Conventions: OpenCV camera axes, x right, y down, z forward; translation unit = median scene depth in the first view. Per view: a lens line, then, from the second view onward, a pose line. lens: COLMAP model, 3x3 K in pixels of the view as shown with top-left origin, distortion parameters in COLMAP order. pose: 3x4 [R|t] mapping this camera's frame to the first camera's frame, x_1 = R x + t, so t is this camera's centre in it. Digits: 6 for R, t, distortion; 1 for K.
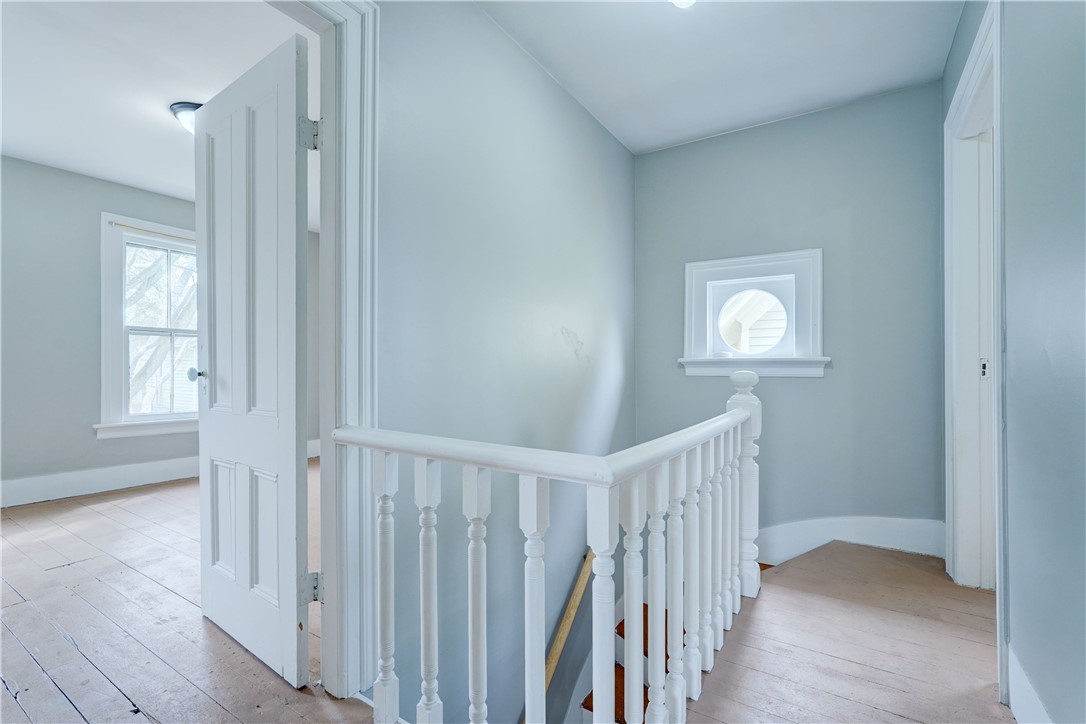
lens RADIAL K [[462.3, 0, 549.0], [0, 462.3, 365.2], [0, 0, 1]] dist [-0.003446, 0.000215]
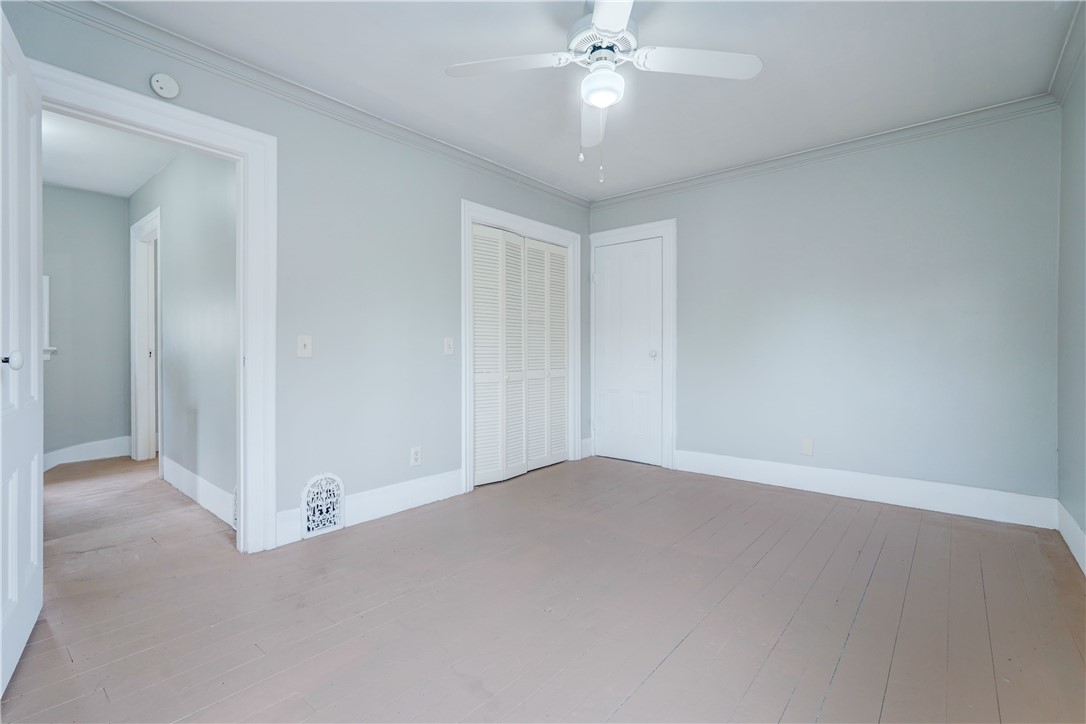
lens RADIAL K [[491.5, 0, 542.3], [0, 491.5, 364.6], [0, 0, 1]] dist [-0.003887, 0.000080]
pose [[0.158582, -0.006310, 0.987326, -0.819449], [-0.002880, 0.999972, 0.006853, 0.026440], [-0.987342, -0.003930, 0.158560, -0.936331]]
